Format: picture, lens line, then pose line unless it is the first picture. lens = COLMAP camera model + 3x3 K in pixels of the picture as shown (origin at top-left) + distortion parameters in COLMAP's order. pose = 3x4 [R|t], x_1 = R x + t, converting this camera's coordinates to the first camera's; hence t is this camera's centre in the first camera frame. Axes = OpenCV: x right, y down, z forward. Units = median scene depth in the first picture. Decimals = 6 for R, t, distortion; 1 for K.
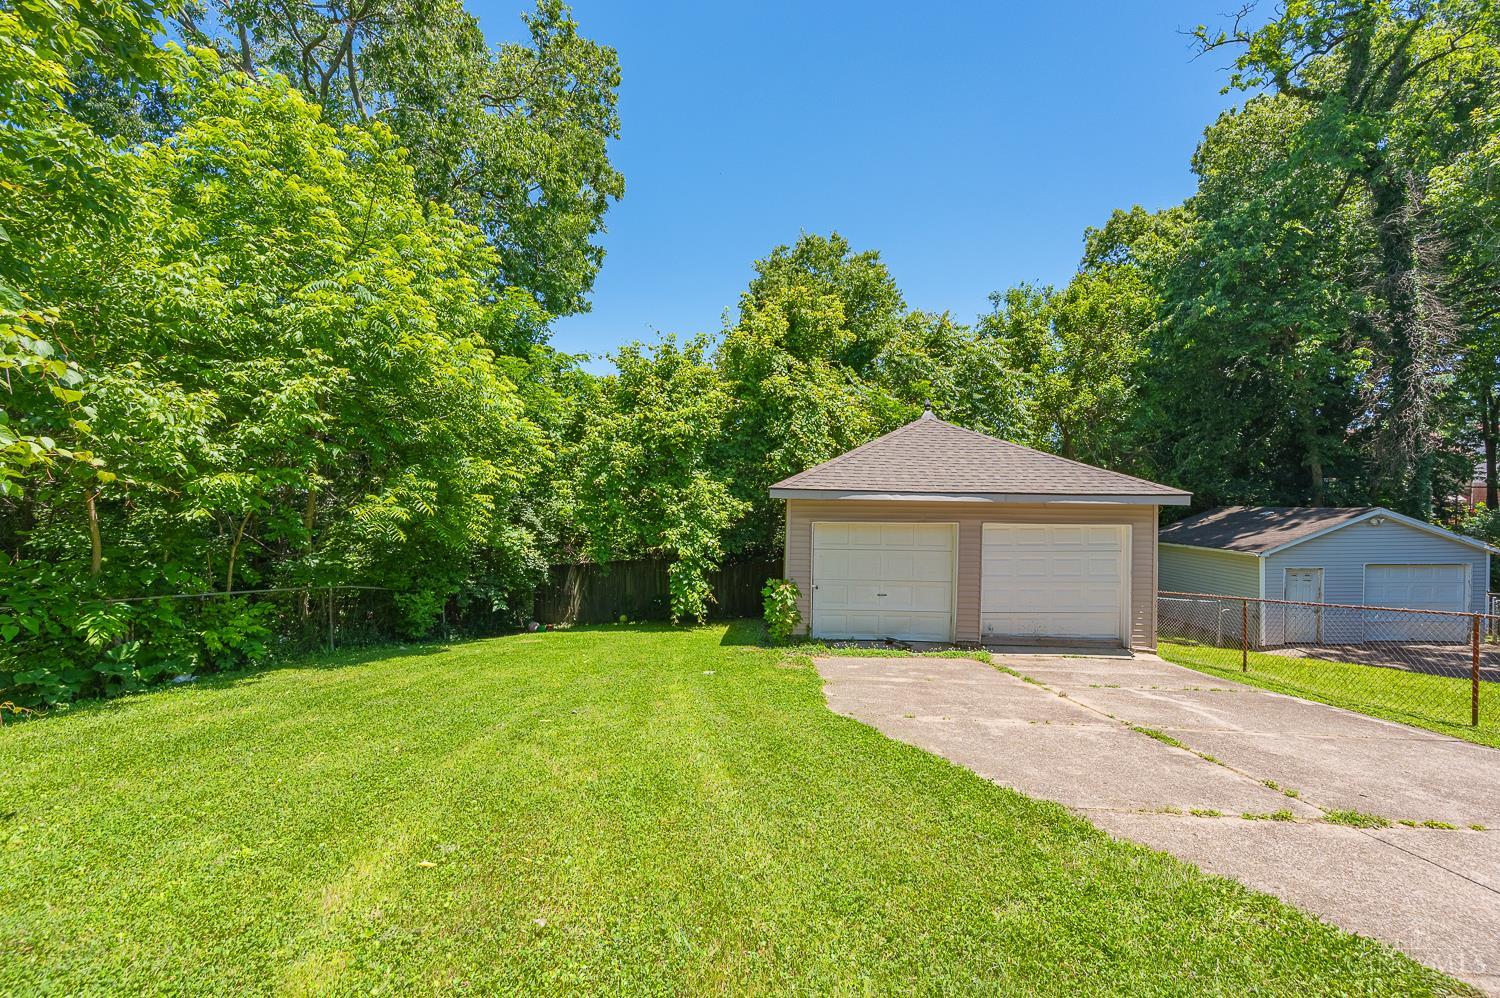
lens RADIAL K [[599.3, 0, 721.2], [0, 599.3, 507.2], [0, 0, 1]] dist [0.001369, 0.000169]
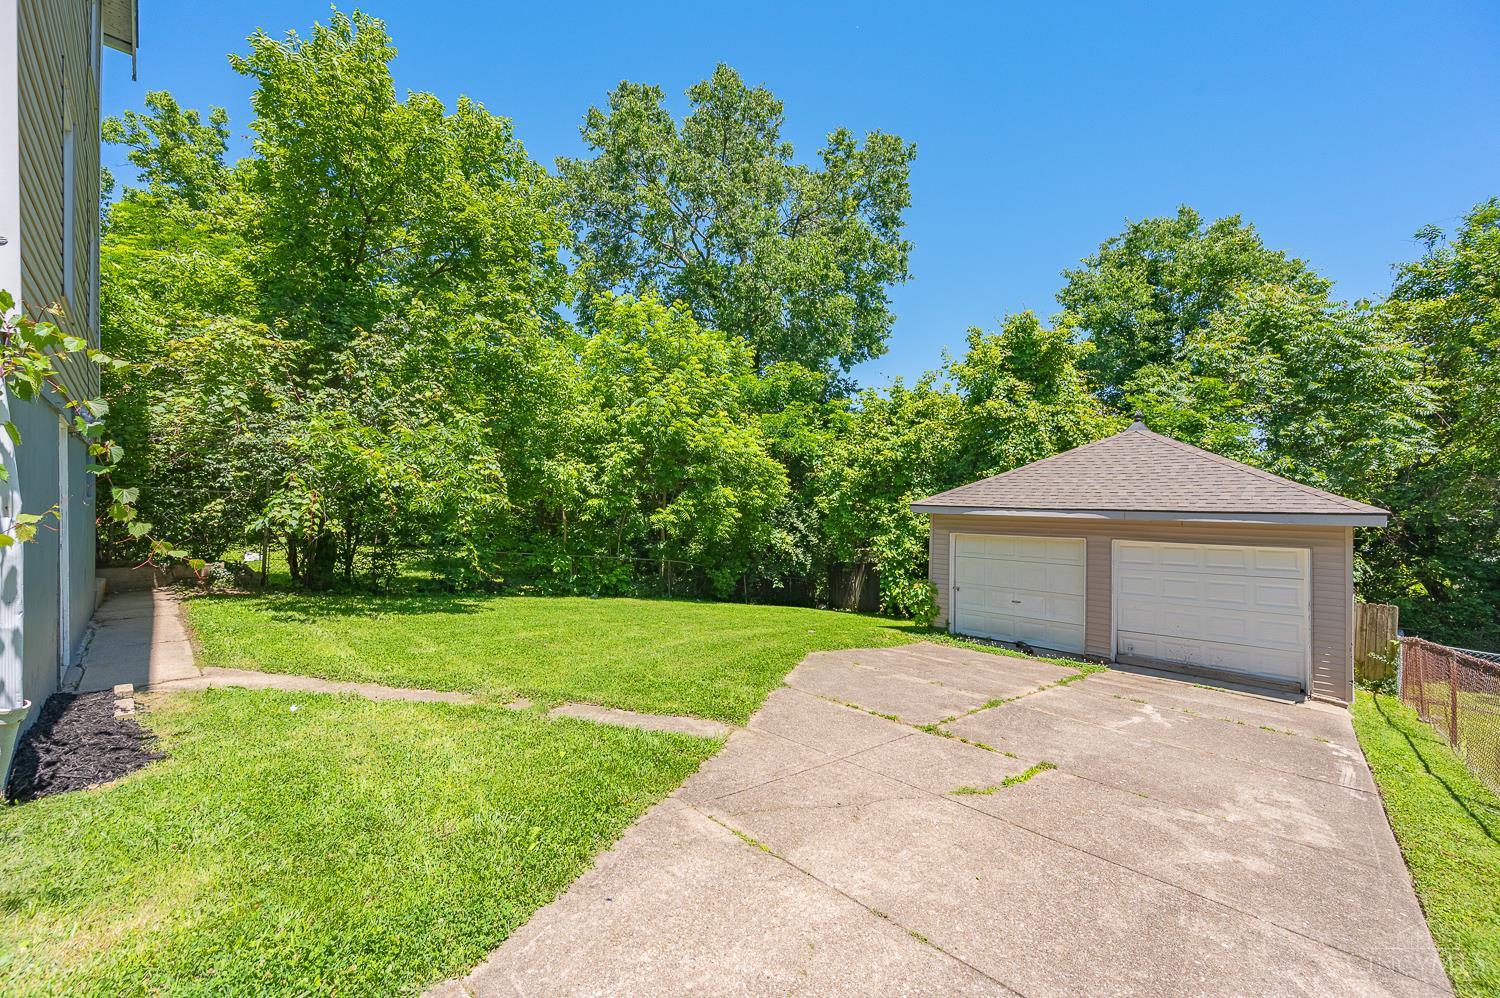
lens RADIAL K [[599.3, 0, 721.2], [0, 599.3, 507.2], [0, 0, 1]] dist [0.001369, 0.000169]
pose [[0.735109, 0.006088, -0.677922, 0.627811], [-0.015743, 0.999843, -0.008093, -0.009754], [0.677766, 0.016622, 0.735089, -0.183634]]
